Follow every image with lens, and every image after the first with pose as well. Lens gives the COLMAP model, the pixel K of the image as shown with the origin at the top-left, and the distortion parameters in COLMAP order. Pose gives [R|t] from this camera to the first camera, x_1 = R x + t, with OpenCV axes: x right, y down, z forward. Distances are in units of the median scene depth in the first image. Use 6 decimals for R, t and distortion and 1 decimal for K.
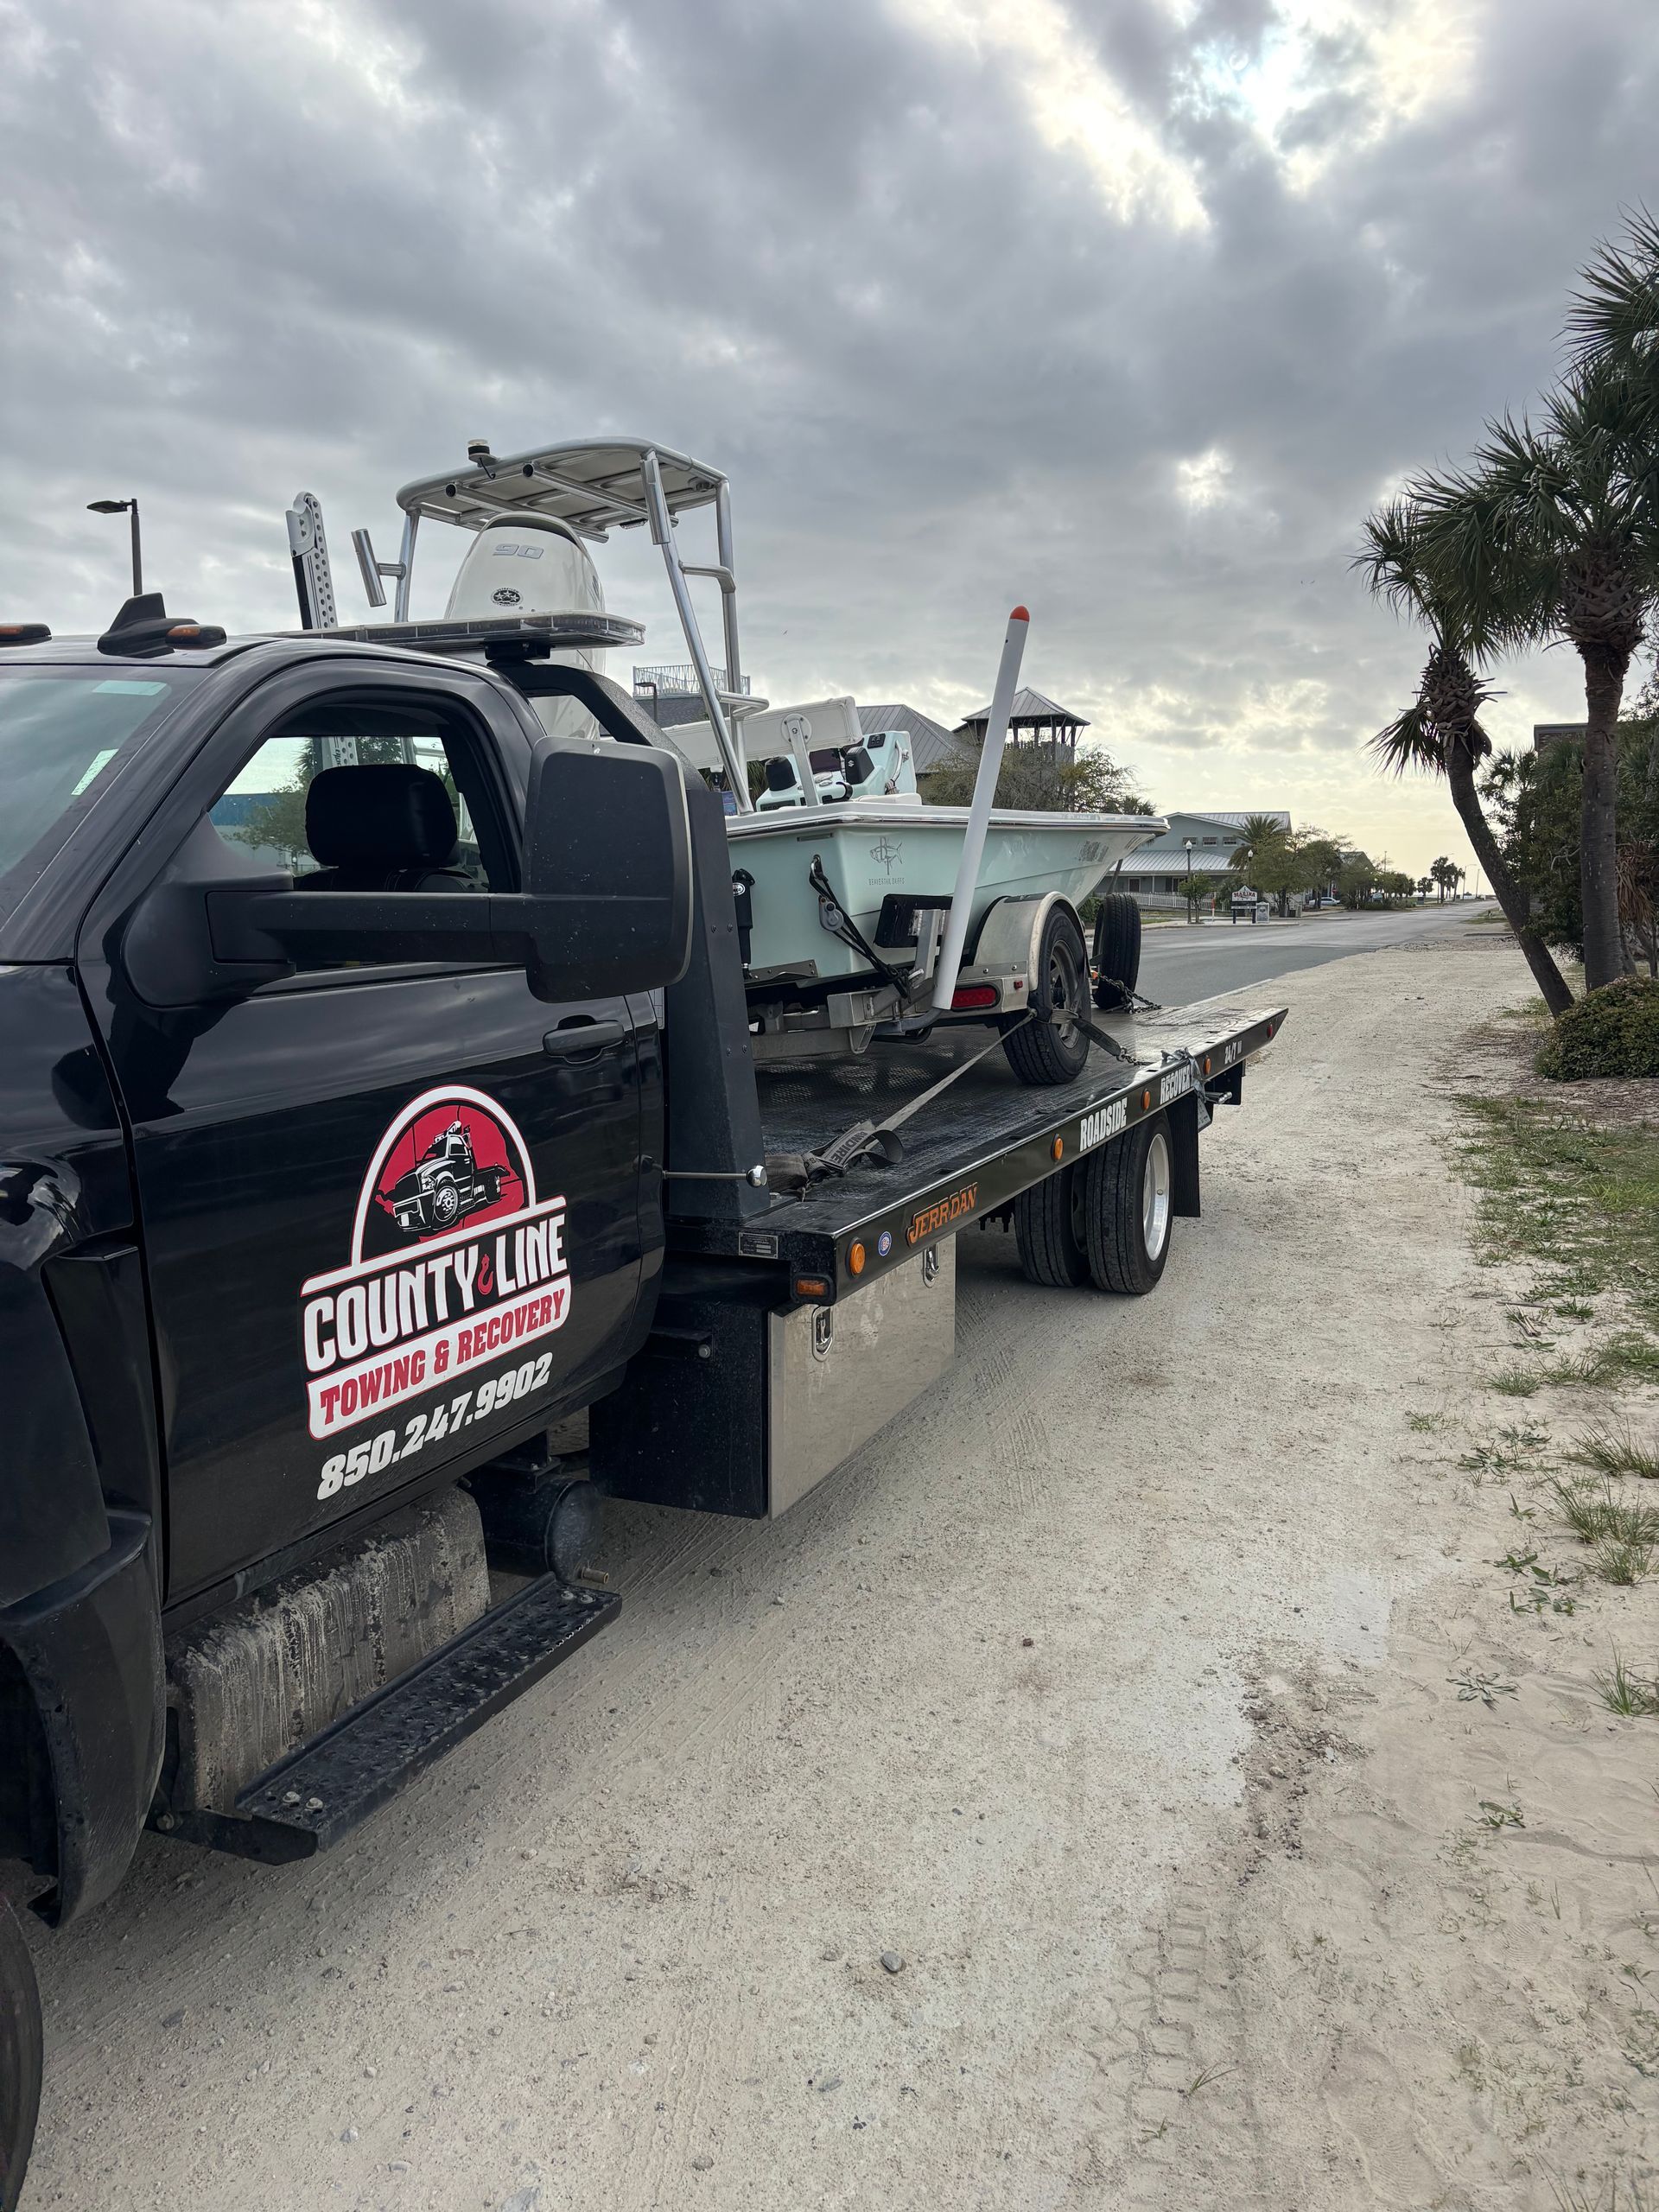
lens RADIAL K [[1665.3, 0, 818.4], [0, 1665.3, 1073.2], [0, 0, 1]] dist [0.003521, -0.007808]
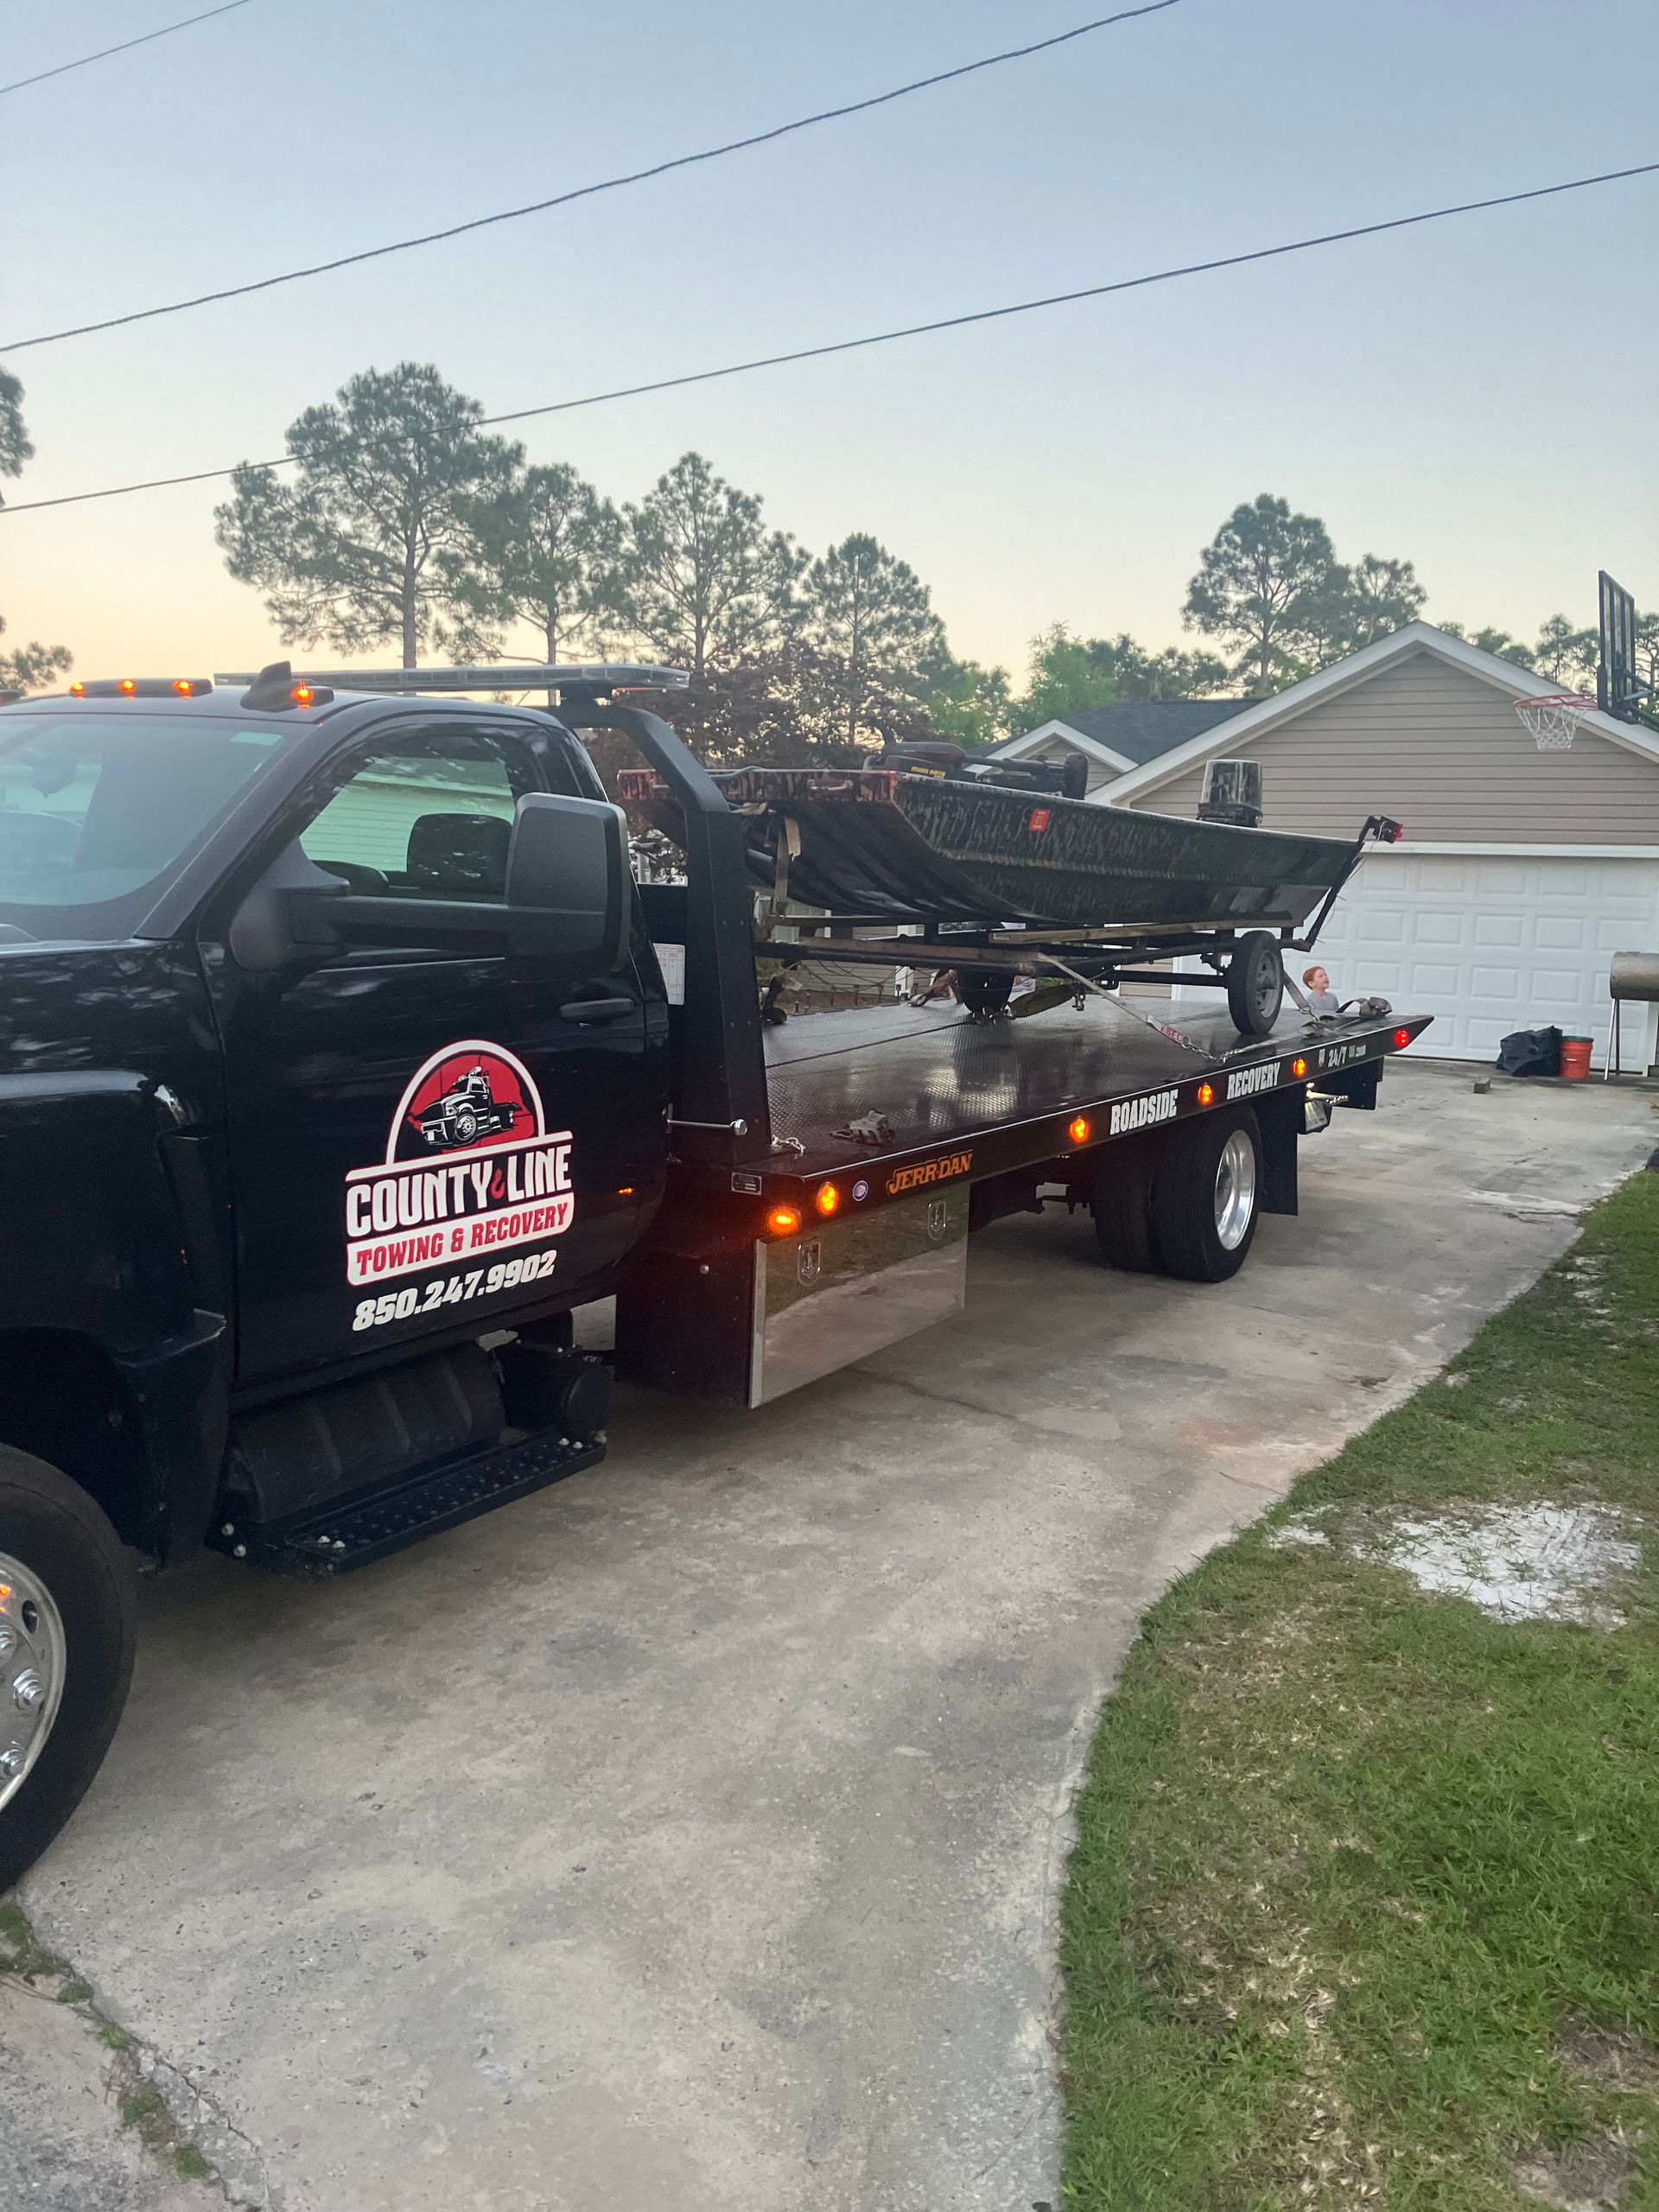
lens RADIAL K [[1810.3, 0, 898.8], [0, 1810.3, 1062.5], [0, 0, 1]] dist [0.027092, -0.044989]
pose [[0.993943, 0.047717, -0.099000, 0.266785], [-0.047846, 0.998854, 0.001074, 0.007253], [0.098937, 0.003669, 0.995087, -0.426909]]
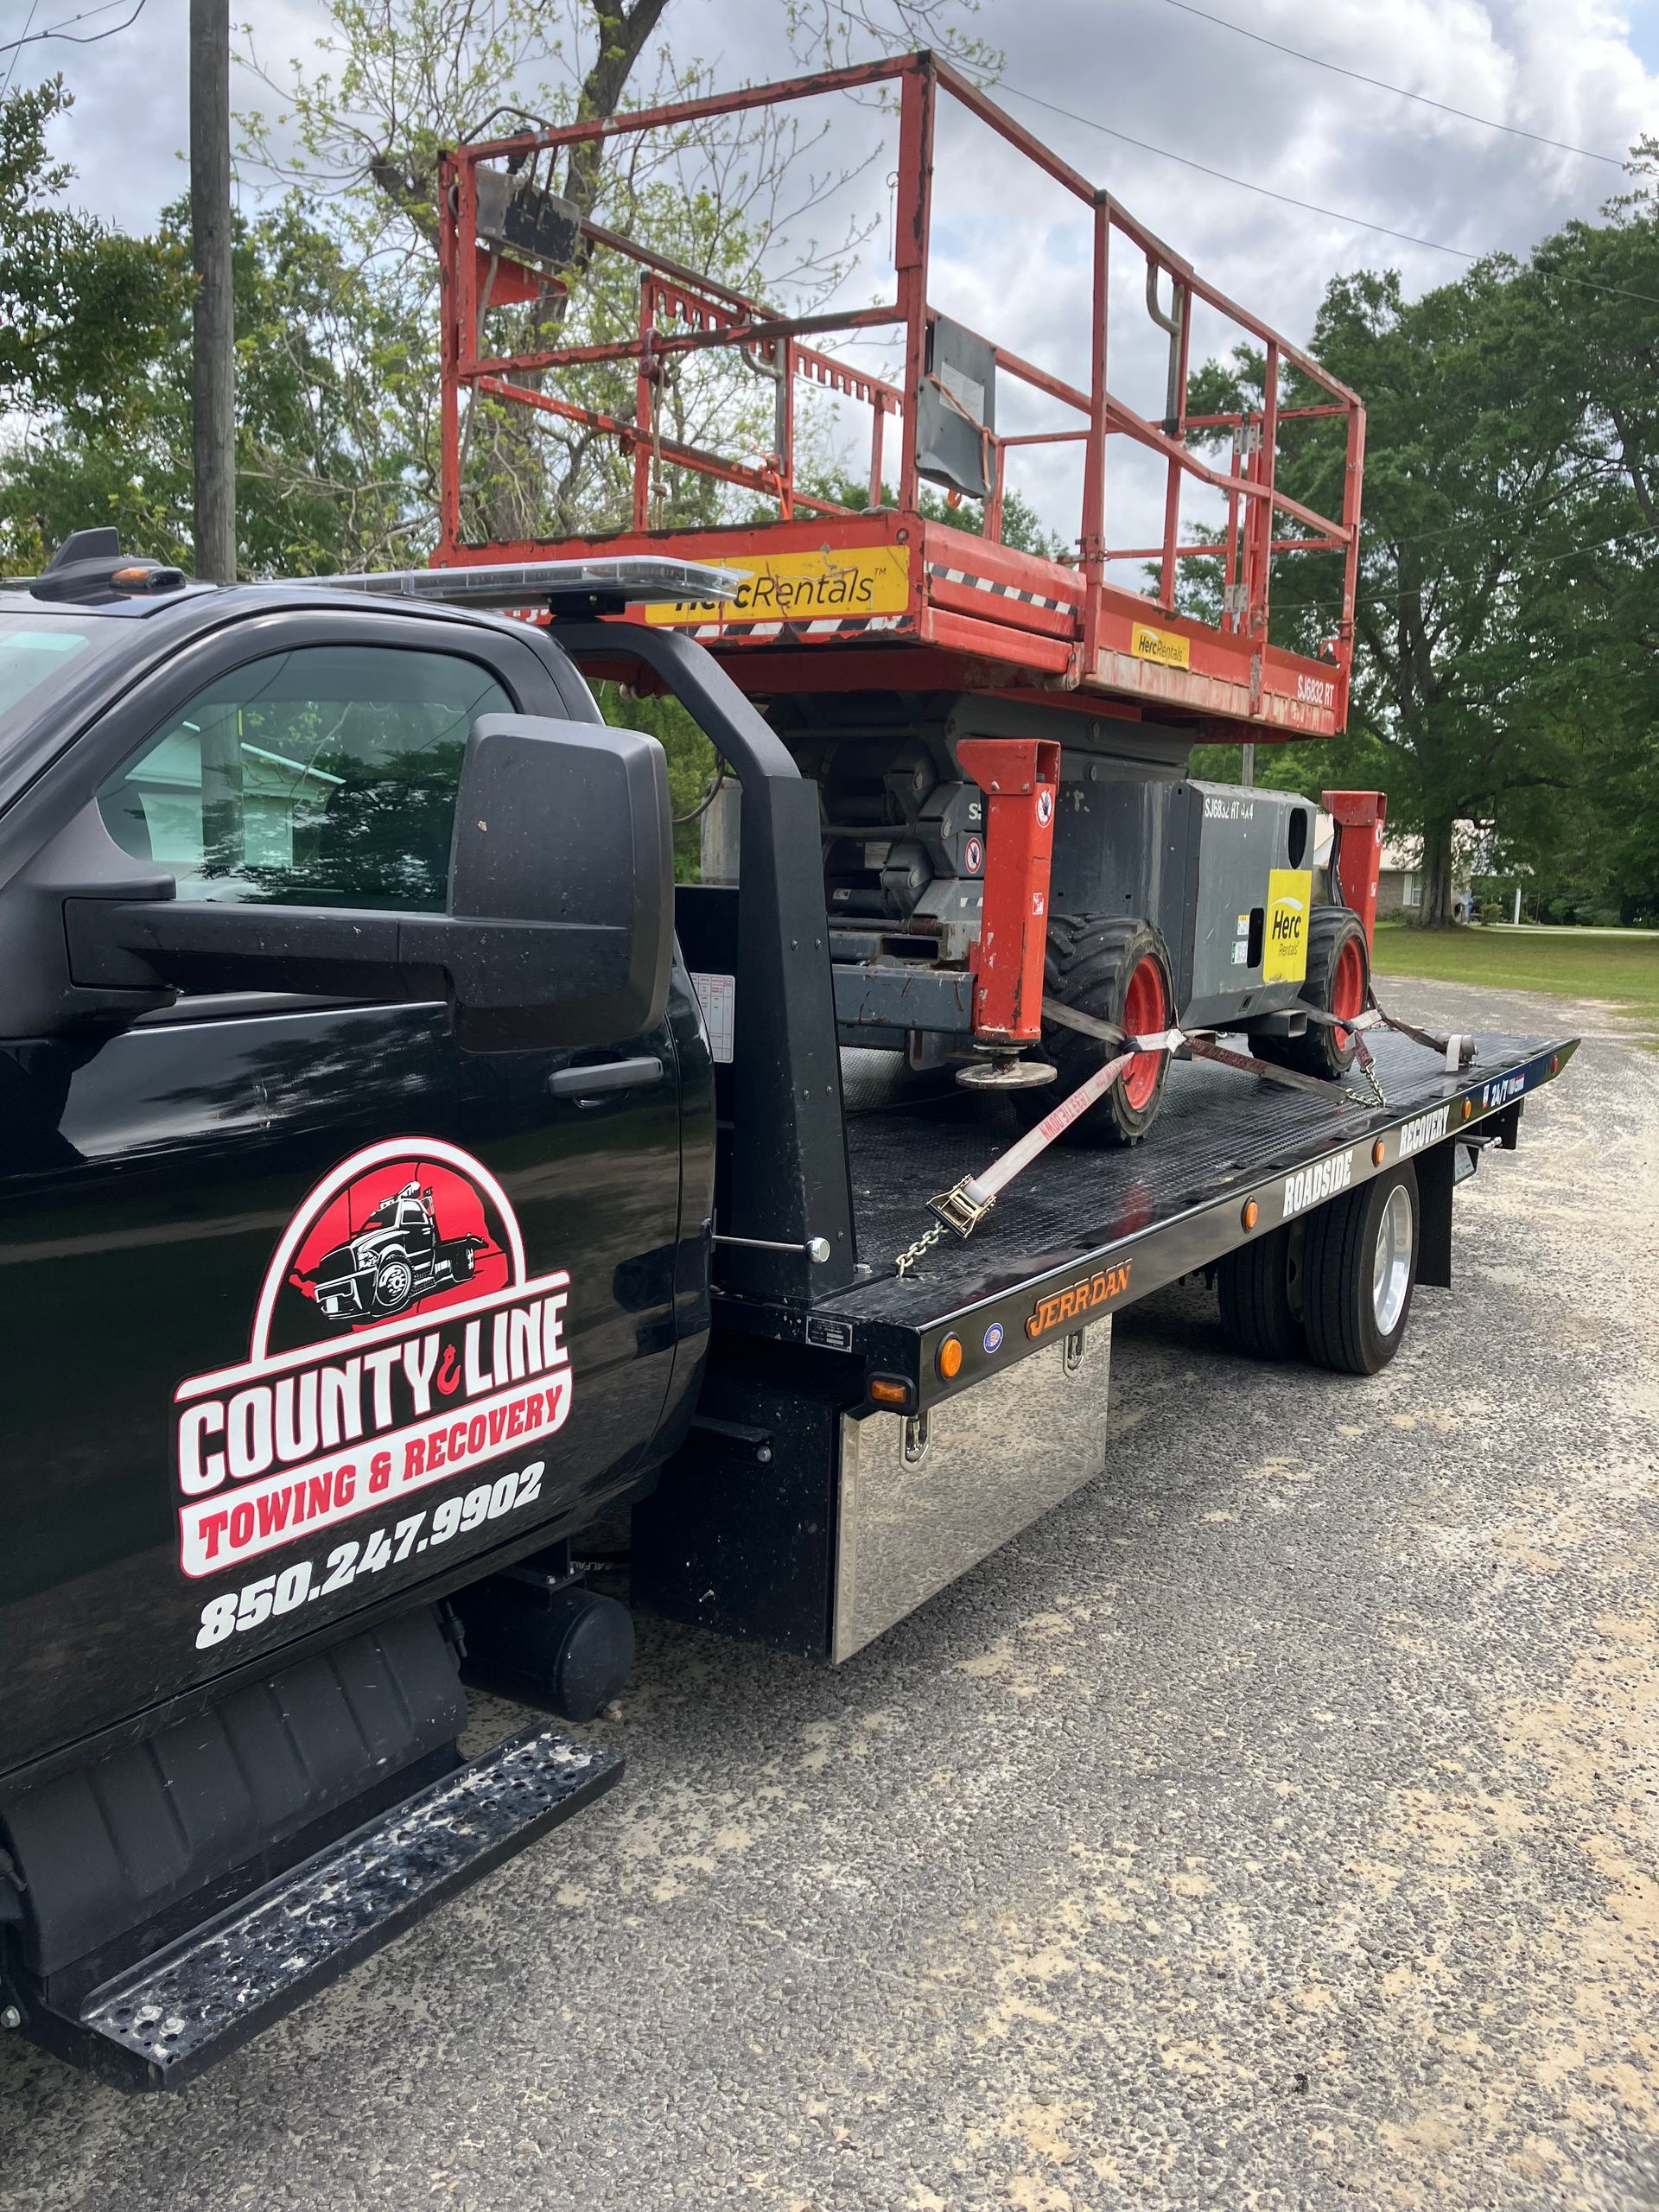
lens RADIAL K [[1810.3, 0, 823.7], [0, 1810.3, 1102.4], [0, 0, 1]] dist [0.027092, -0.044989]
pose [[0.990251, 0.048543, -0.130559, 0.093550], [-0.046081, 0.998699, 0.021814, -0.038440], [0.131448, -0.015585, 0.991201, 0.153419]]
